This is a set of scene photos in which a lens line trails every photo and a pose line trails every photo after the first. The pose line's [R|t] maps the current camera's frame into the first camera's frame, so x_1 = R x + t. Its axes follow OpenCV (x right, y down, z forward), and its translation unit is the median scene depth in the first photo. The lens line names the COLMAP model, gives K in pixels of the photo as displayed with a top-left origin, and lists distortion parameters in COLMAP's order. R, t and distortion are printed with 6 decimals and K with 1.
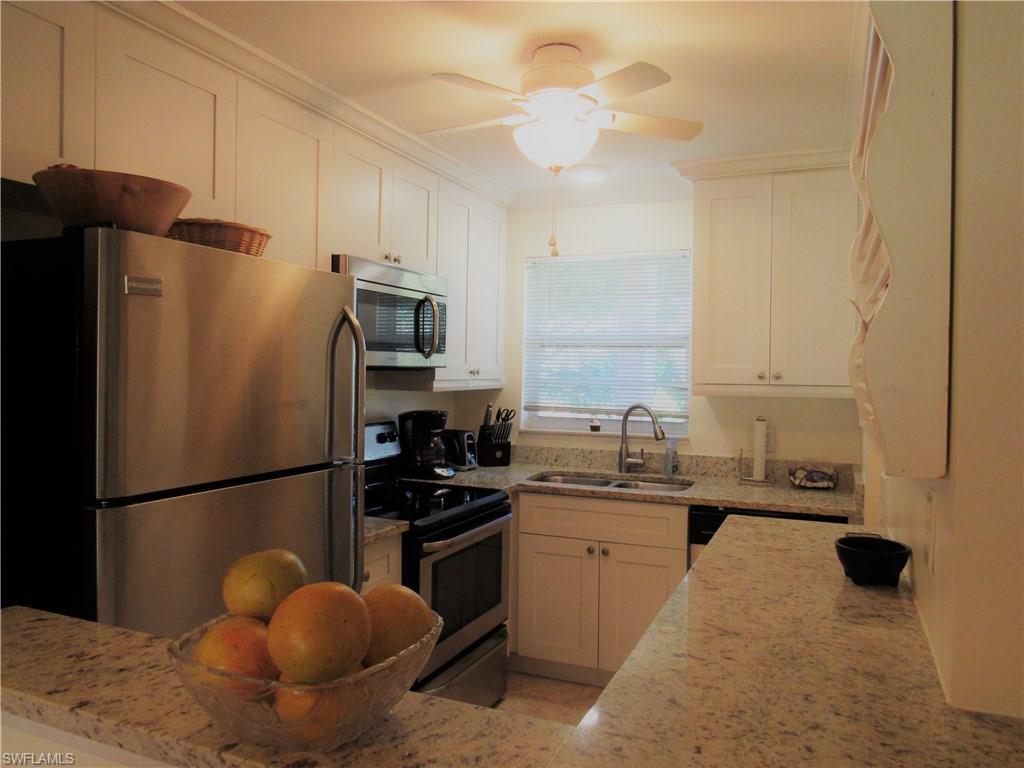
lens RADIAL K [[733.4, 0, 515.3], [0, 733.4, 379.1], [0, 0, 1]] dist [-0.025995, 0.006067]
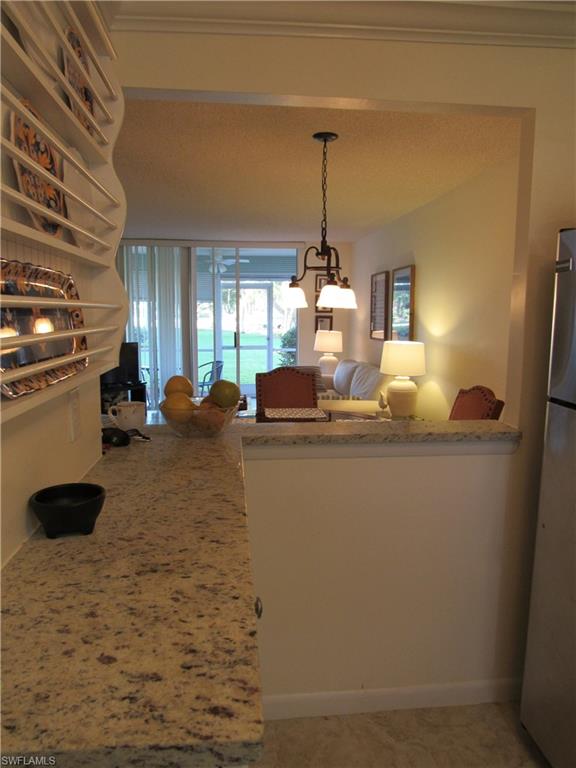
lens RADIAL K [[550.0, 0, 284.4], [0, 550.0, 382.8], [0, 0, 1]] dist [-0.025995, 0.006067]
pose [[-0.875542, 0.046459, -0.480903, 0.661181], [-0.023540, 0.990082, 0.138506, -0.031728], [0.482568, 0.132588, -0.865765, 1.991600]]
